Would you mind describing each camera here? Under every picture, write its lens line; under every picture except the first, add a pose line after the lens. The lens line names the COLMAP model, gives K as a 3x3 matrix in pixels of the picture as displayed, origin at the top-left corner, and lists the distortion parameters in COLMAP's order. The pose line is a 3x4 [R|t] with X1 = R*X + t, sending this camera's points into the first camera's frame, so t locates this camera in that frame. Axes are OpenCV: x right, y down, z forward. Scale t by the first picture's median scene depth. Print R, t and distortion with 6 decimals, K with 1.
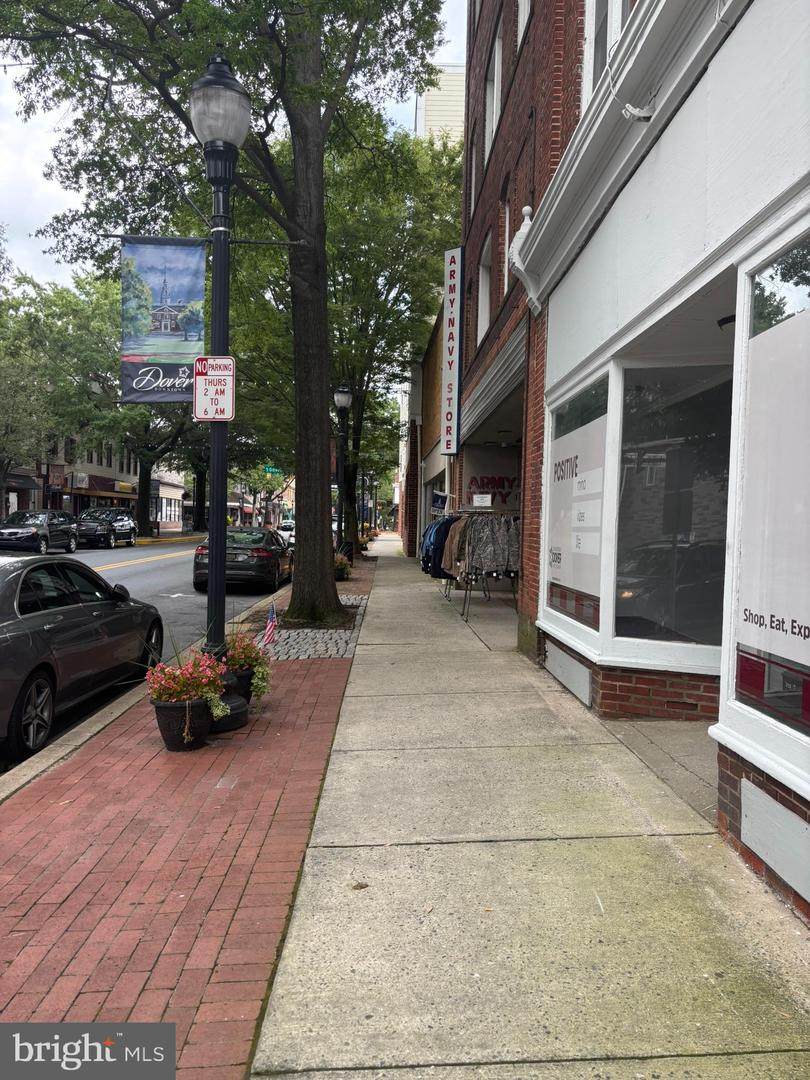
lens RADIAL K [[809.7, 0, 405.2], [0, 809.7, 540.4], [0, 0, 1]] dist [0.043178, -0.035895]
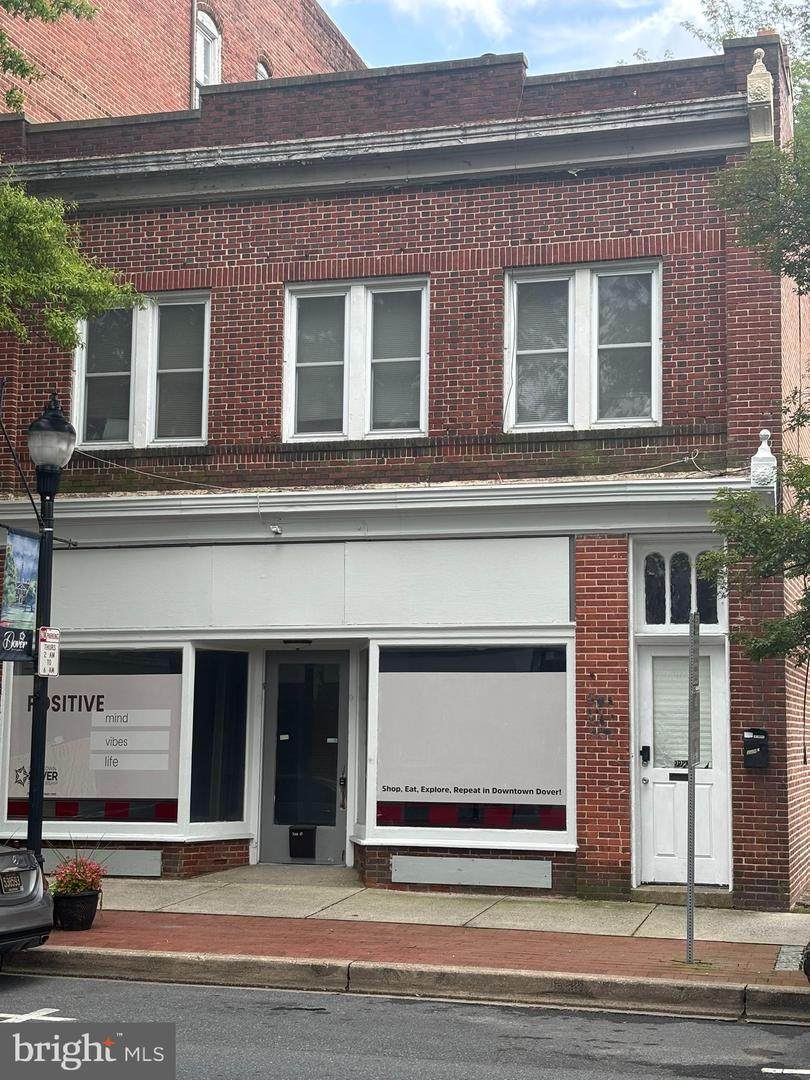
lens RADIAL K [[1636.6, 0, 405.2], [0, 1636.6, 539.9], [0, 0, 1]] dist [0.000195, 0.000000]
pose [[0.292924, 0.087998, 0.952078, -2.511304], [0.019602, 0.994994, -0.097995, -0.097471], [-0.955935, 0.047368, 0.289733, -0.290718]]
